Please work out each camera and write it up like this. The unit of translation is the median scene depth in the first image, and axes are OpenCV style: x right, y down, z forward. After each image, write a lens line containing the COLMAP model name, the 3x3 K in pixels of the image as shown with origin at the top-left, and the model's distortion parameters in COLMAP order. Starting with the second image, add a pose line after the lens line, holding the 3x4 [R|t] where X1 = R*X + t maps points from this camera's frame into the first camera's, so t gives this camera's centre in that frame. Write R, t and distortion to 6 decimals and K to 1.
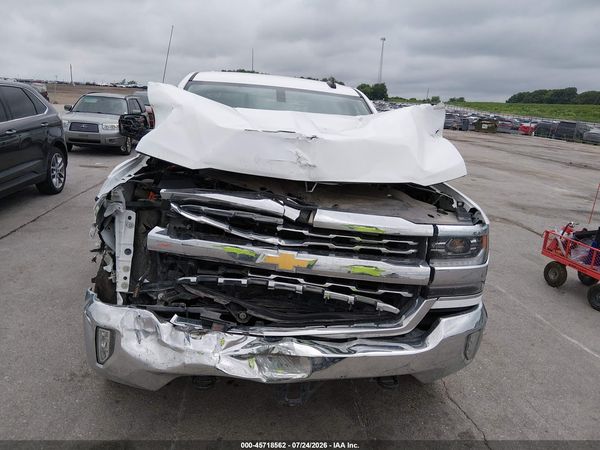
lens RADIAL K [[453.2, 0, 300.0], [0, 453.2, 225.0], [0, 0, 1]] dist [0.102774, -0.189349]
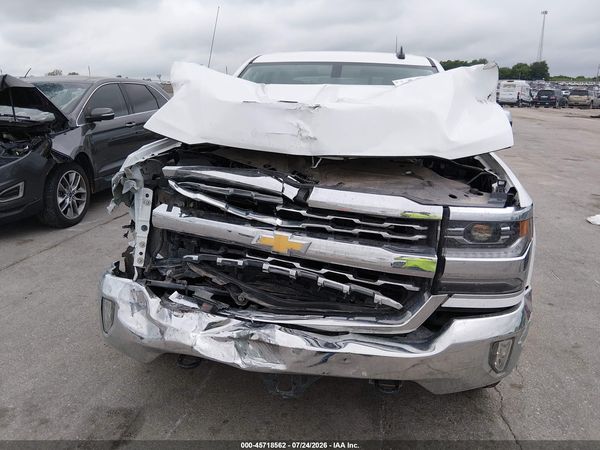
lens RADIAL K [[453.2, 0, 300.0], [0, 453.2, 225.0], [0, 0, 1]] dist [0.102774, -0.189349]
pose [[0.954869, 0.028850, -0.295623, 0.277361], [-0.022918, 0.999461, 0.023512, 0.019815], [0.296142, -0.015676, 0.955015, 0.124575]]
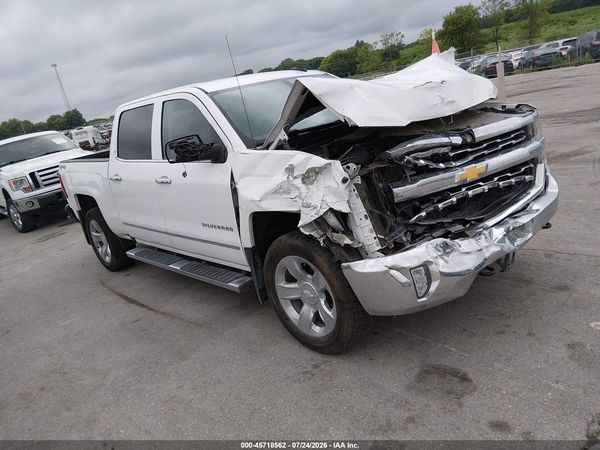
lens RADIAL K [[453.2, 0, 300.0], [0, 453.2, 225.0], [0, 0, 1]] dist [0.102774, -0.189349]
pose [[0.784155, -0.383906, 0.487562, -1.121822], [0.391637, 0.915602, 0.091066, -0.098099], [-0.481374, 0.119537, 0.868326, 0.094729]]
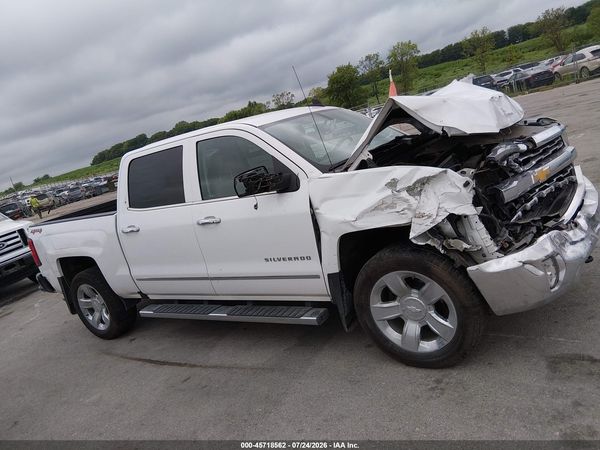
lens RADIAL K [[455.3, 0, 300.0], [0, 455.3, 225.0], [0, 0, 1]] dist [0.061670, -0.114175]
pose [[0.622870, -0.397103, 0.674050, -1.541042], [0.480489, 0.874125, 0.070967, -0.250646], [-0.617385, 0.279670, 0.735269, 0.437590]]
